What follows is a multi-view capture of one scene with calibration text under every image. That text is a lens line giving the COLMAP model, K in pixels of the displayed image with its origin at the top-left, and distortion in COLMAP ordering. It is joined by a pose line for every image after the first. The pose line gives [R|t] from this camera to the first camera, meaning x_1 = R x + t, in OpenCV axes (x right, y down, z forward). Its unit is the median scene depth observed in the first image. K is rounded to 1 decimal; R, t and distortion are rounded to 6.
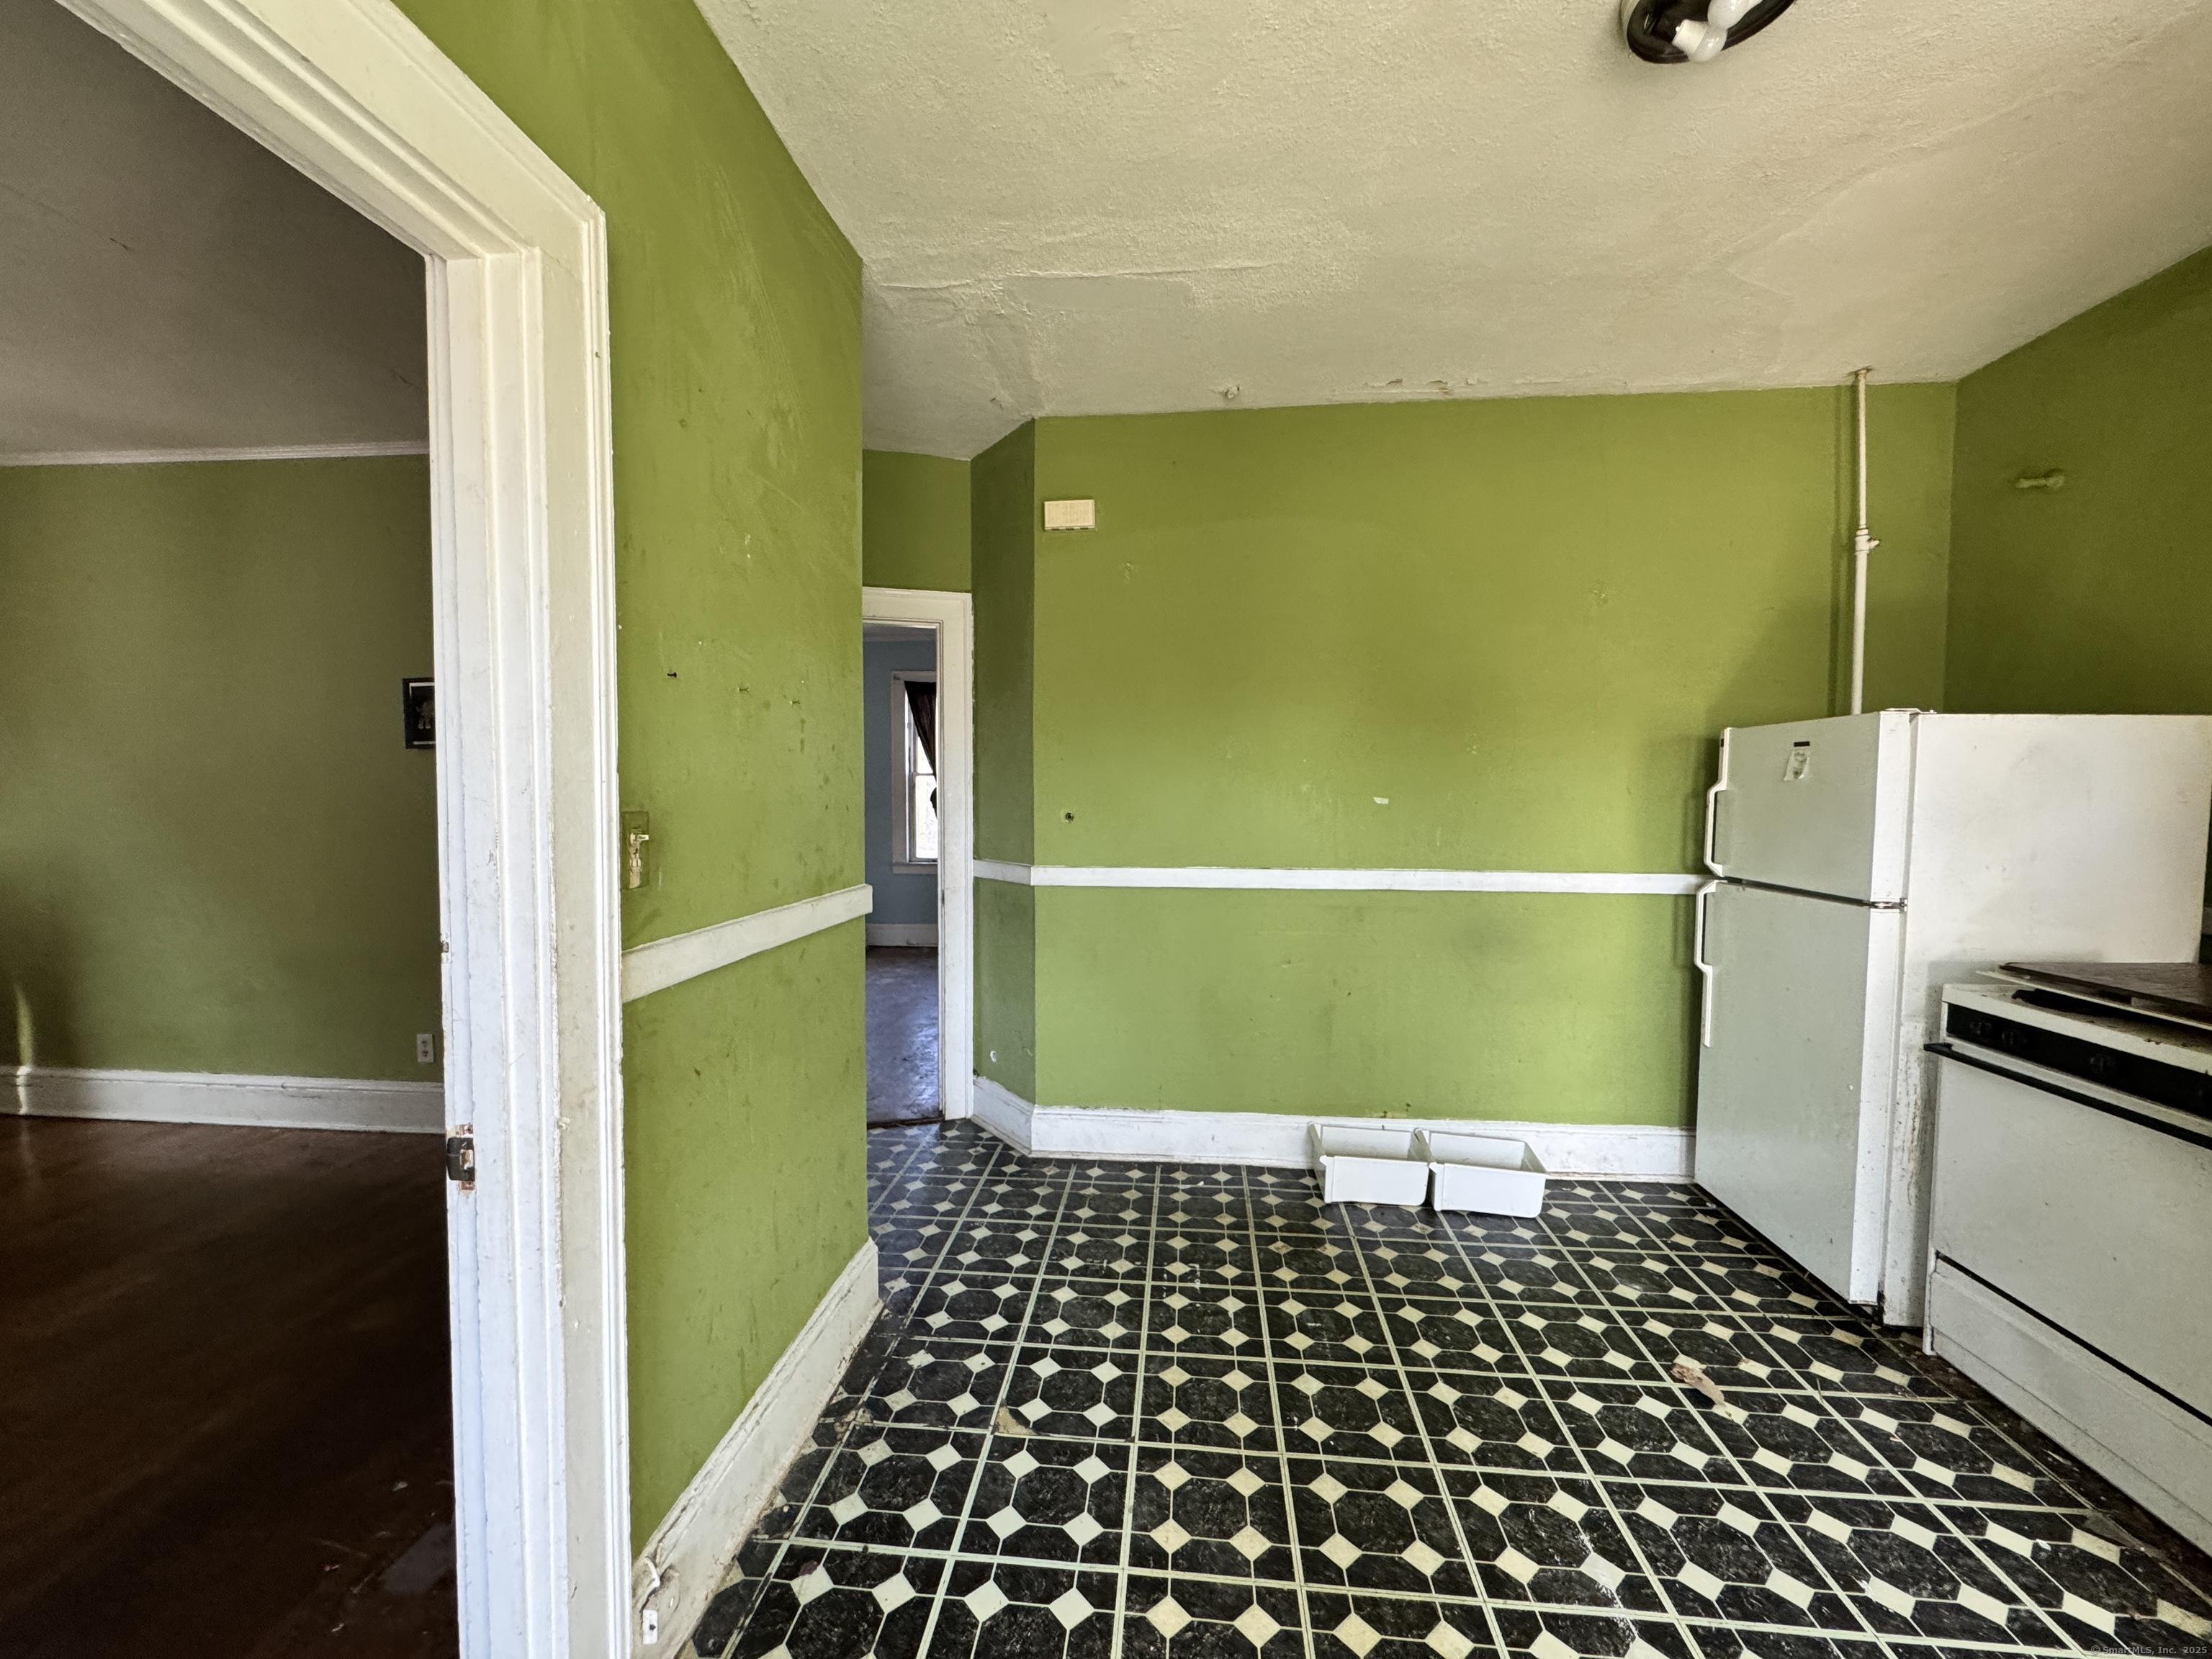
lens RADIAL K [[884.3, 0, 1109.3], [0, 884.3, 827.4], [0, 0, 1]] dist [-0.004453, 0.000640]
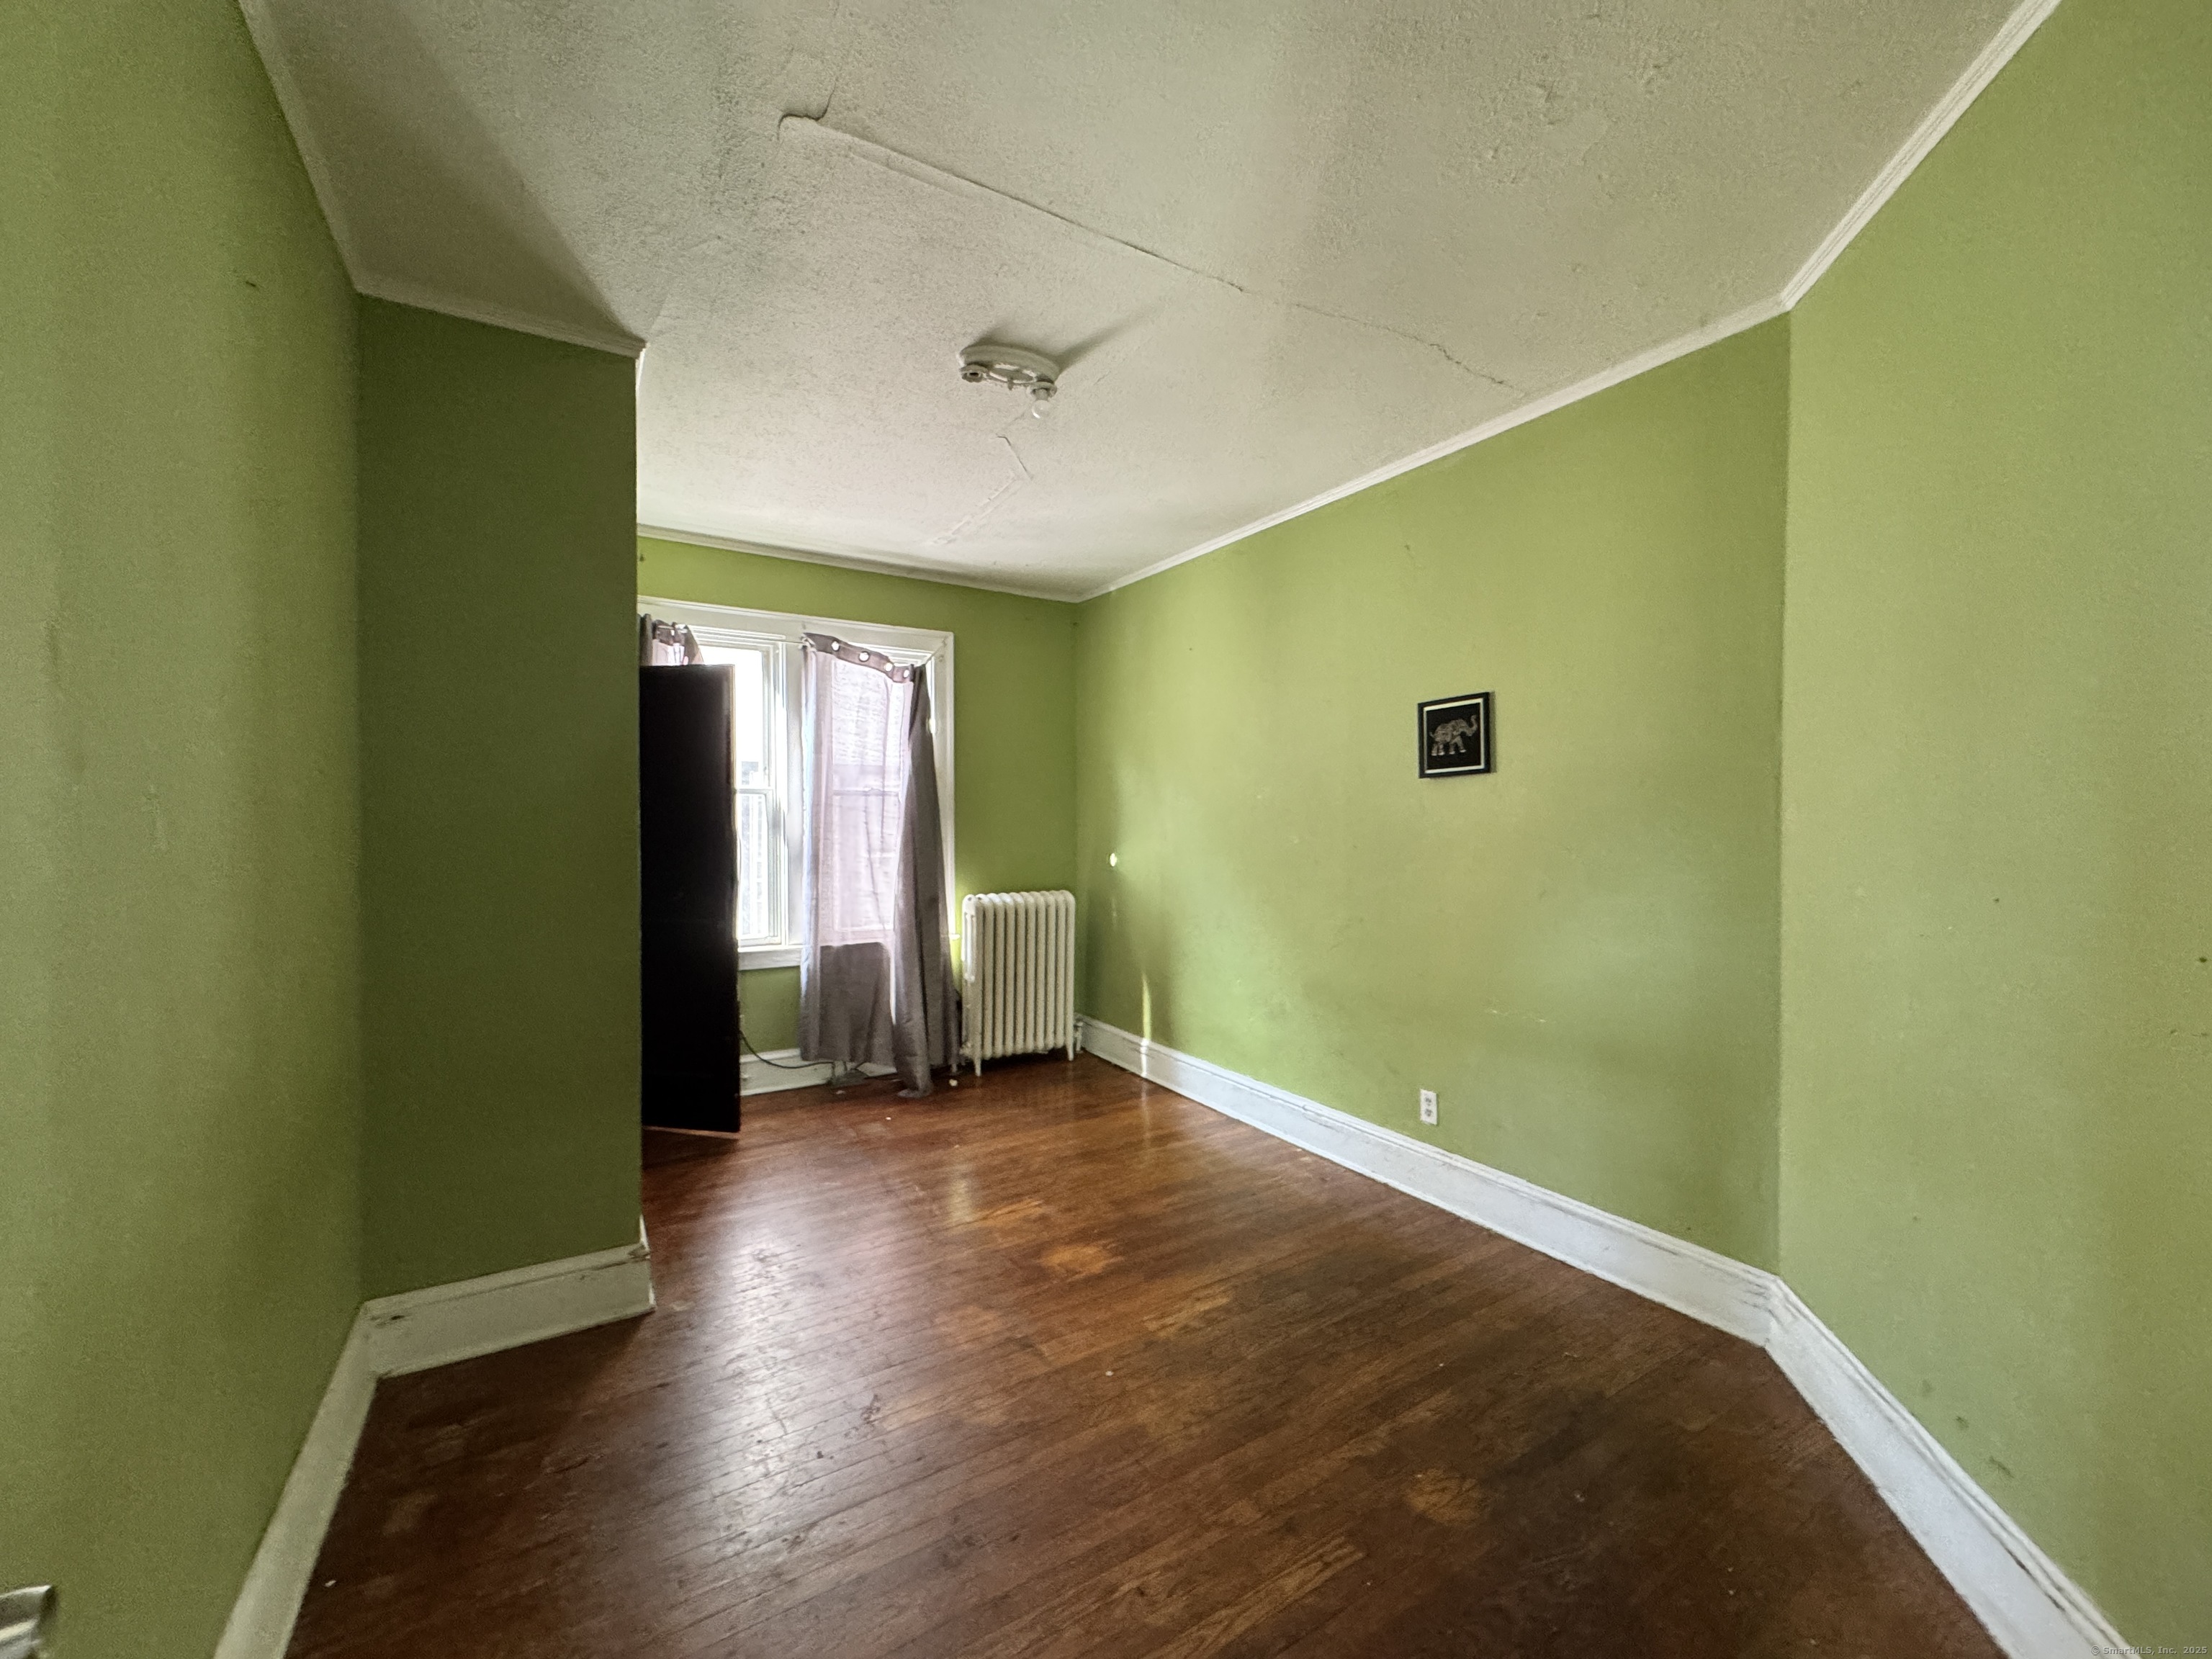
lens RADIAL K [[884.3, 0, 1106.7], [0, 884.3, 829.0], [0, 0, 1]] dist [-0.004453, 0.000640]
pose [[0.598757, 0.001803, -0.800929, -0.242947], [-0.027555, 0.999452, -0.018349, -0.009606], [0.800457, 0.033056, 0.598478, 0.178423]]
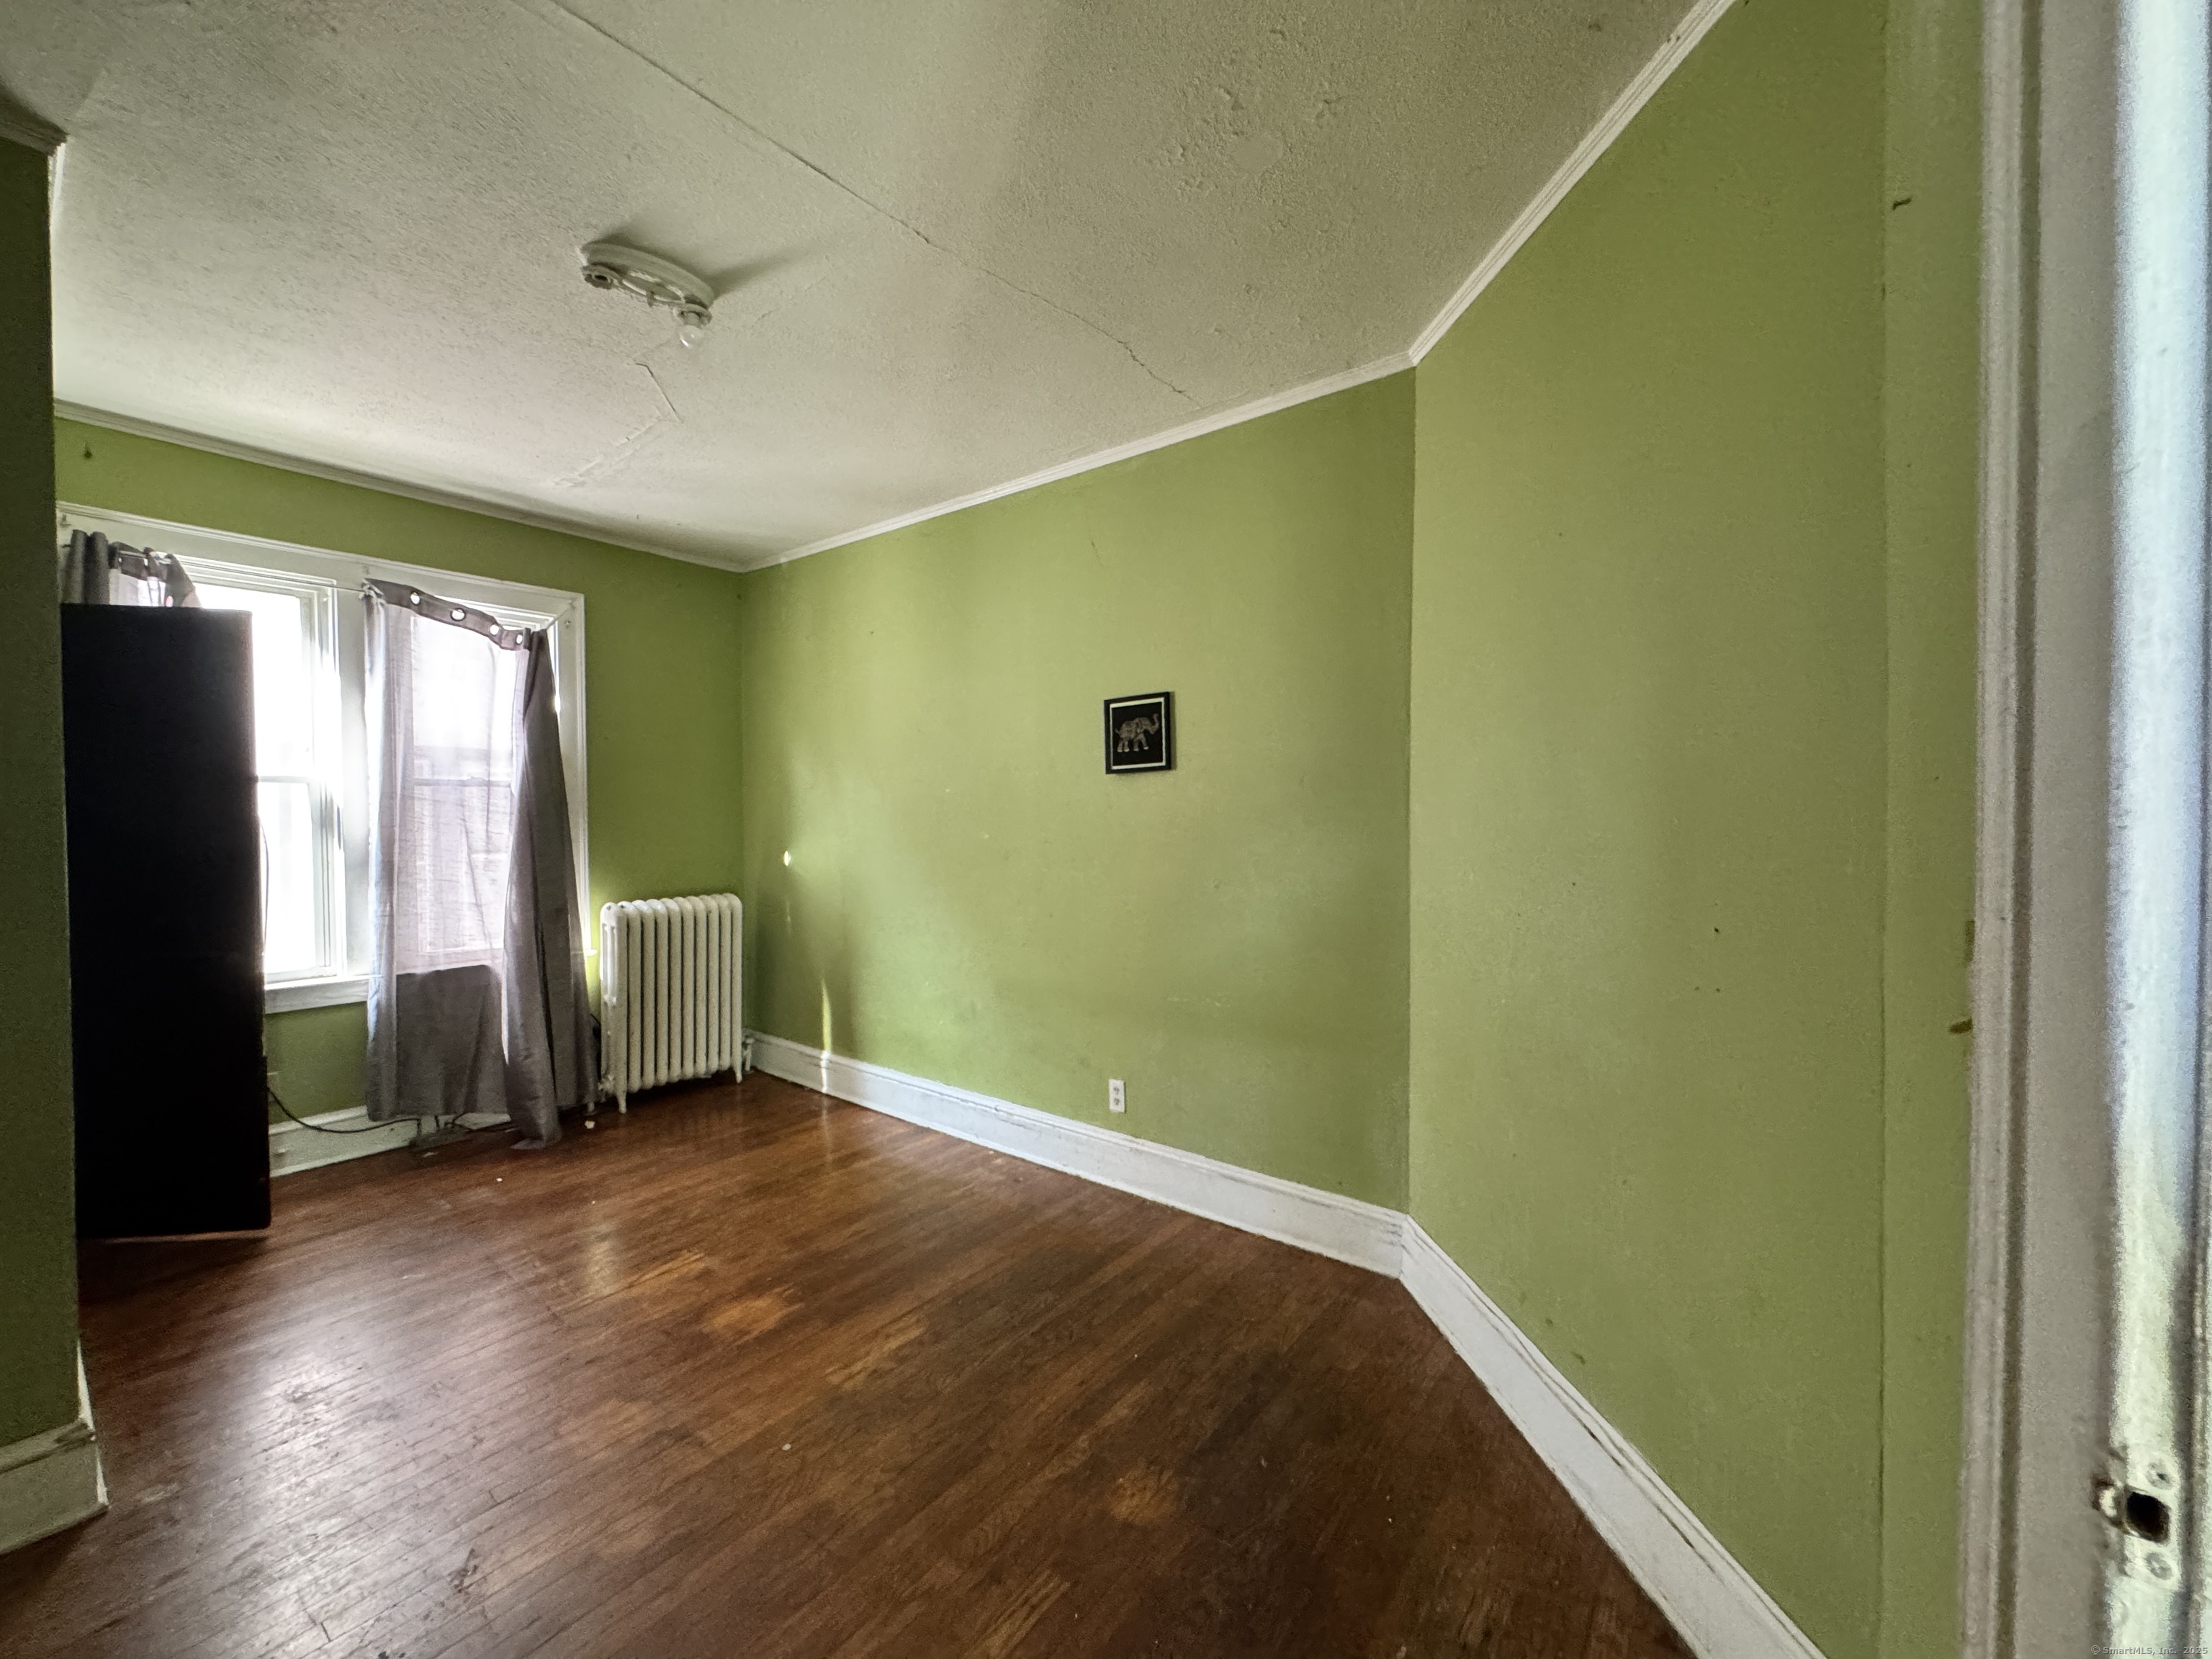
lens RADIAL K [[884.3, 0, 1106.3], [0, 884.3, 828.7], [0, 0, 1]] dist [-0.004453, 0.000640]
pose [[0.839025, 0.002098, -0.544088, -0.275828], [-0.013448, 0.999767, -0.016882, -0.014474], [0.543926, 0.021481, 0.838858, 0.205156]]
